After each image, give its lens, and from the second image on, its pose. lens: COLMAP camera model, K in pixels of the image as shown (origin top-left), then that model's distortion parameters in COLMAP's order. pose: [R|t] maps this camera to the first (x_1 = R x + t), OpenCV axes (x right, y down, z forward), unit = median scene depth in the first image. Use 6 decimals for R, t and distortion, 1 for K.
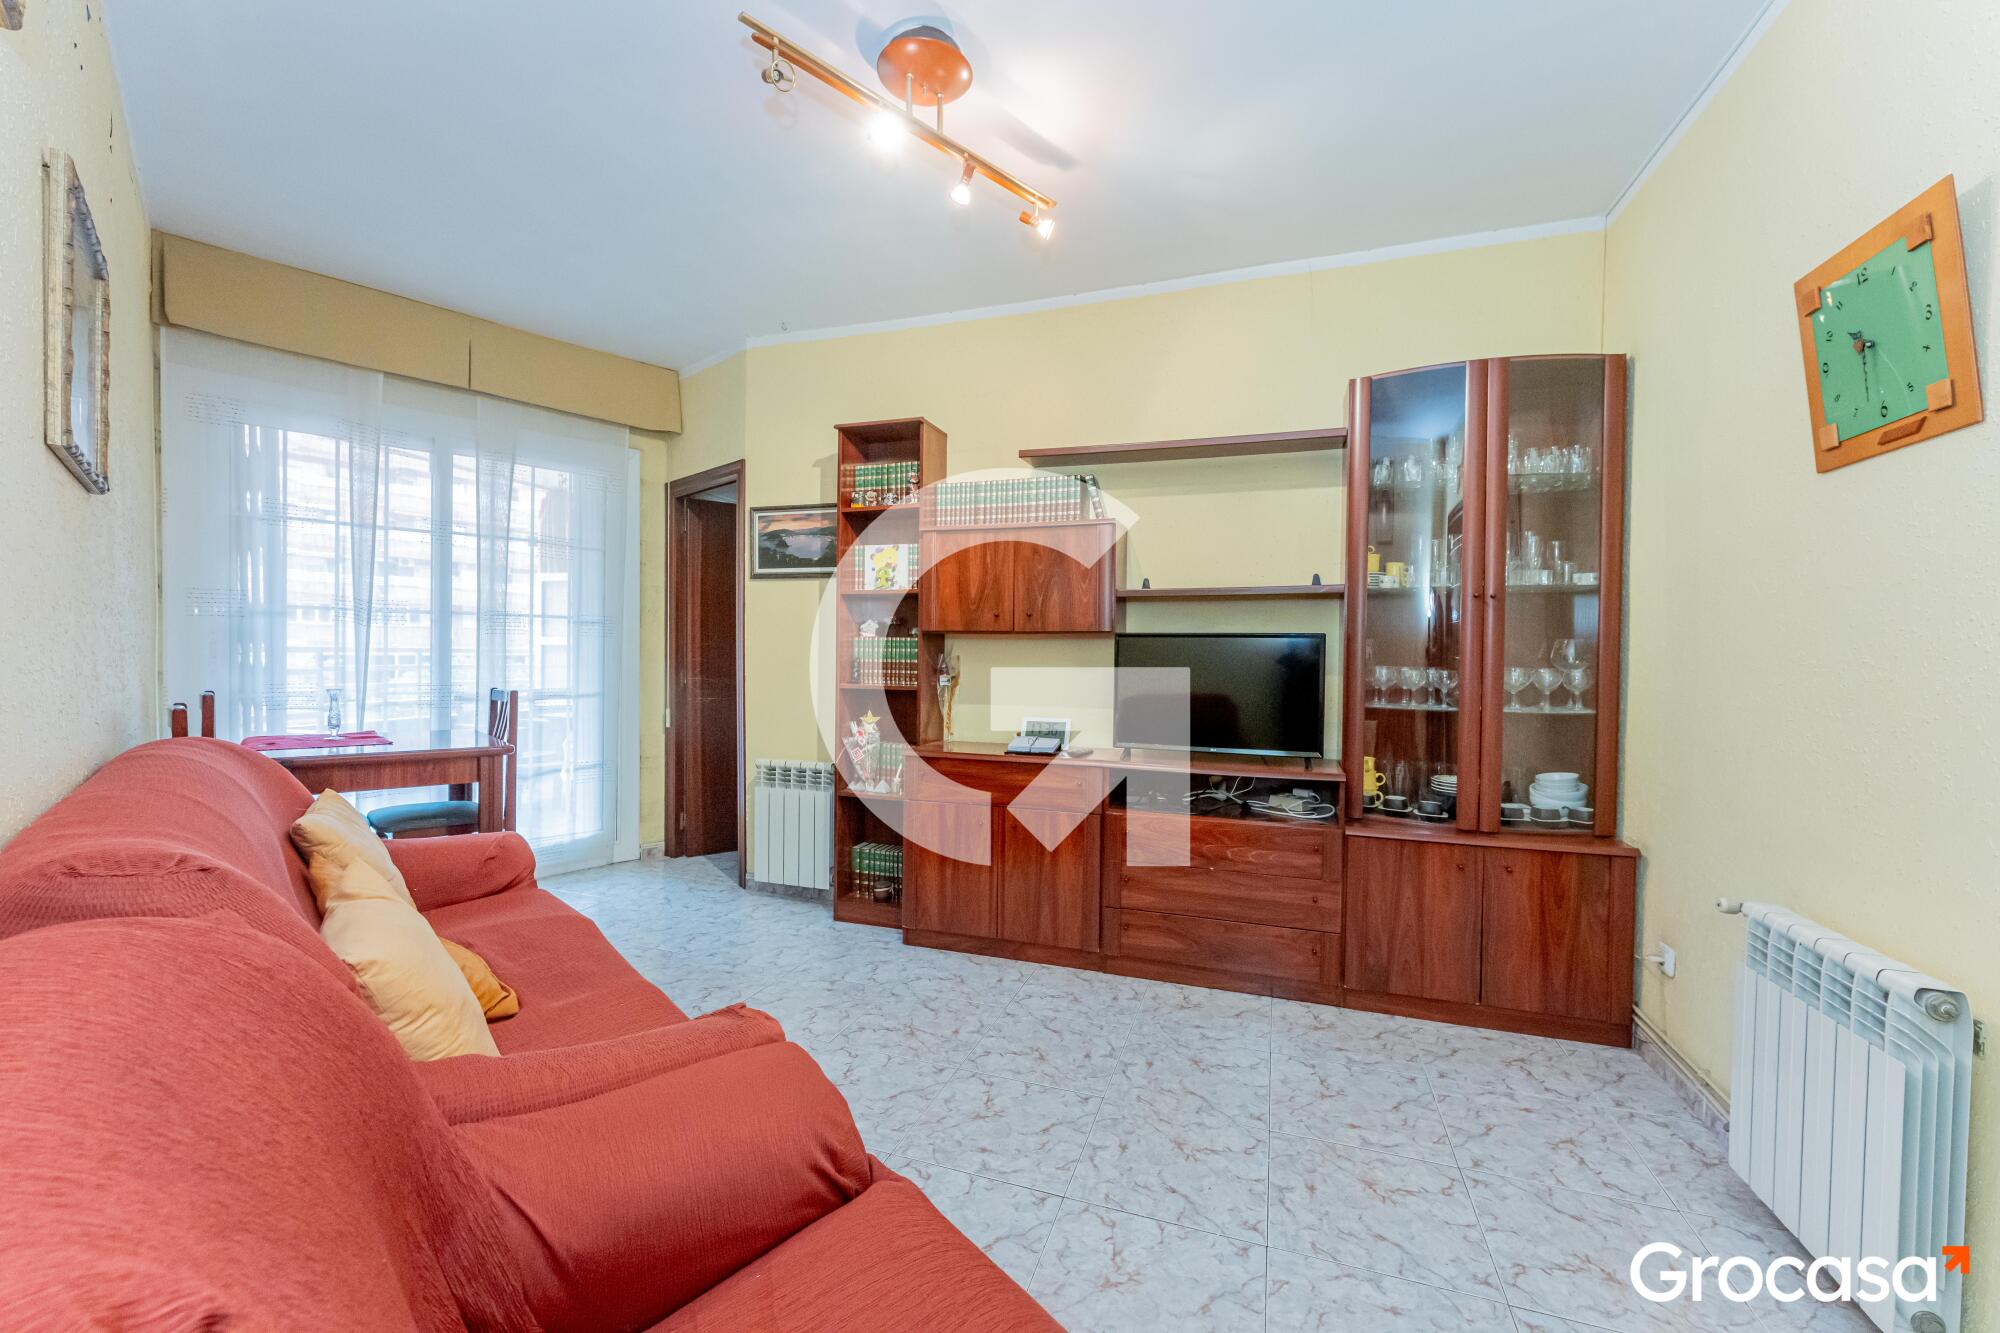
lens RADIAL K [[798.5, 0, 1000.0], [0, 798.5, 666.5], [0, 0, 1]] dist [0.004758, -0.002389]
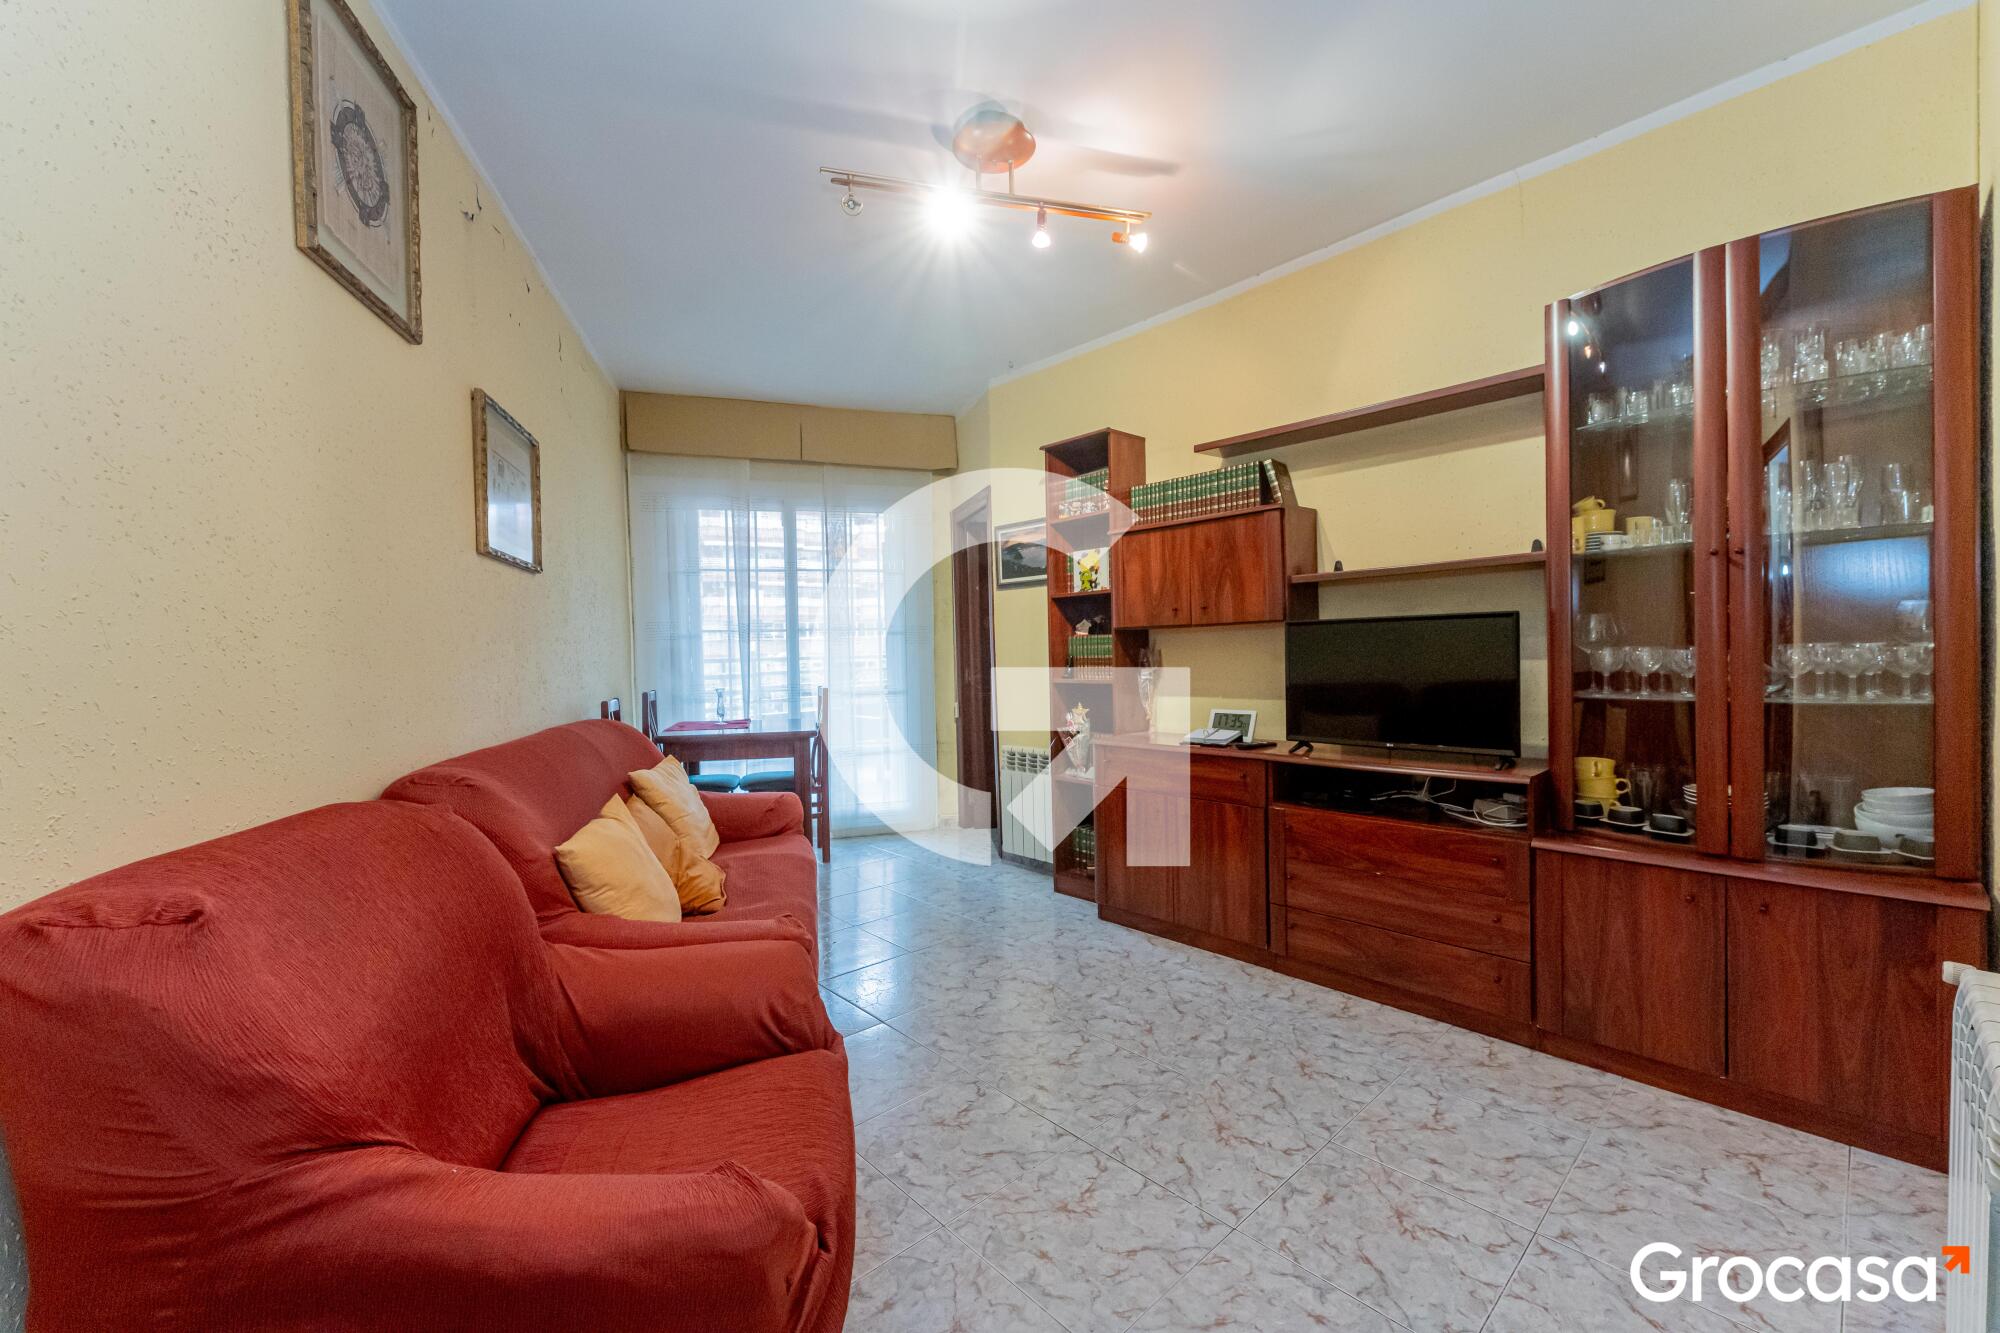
lens RADIAL K [[798.4, 0, 1000.0], [0, 798.4, 666.5], [0, 0, 1]] dist [-0.000847, 0.000094]
pose [[0.878147, -0.023163, -0.477831, 0.315647], [0.026171, 0.999657, -0.000361, 0.003575], [0.477675, -0.012188, 0.878452, -0.010927]]
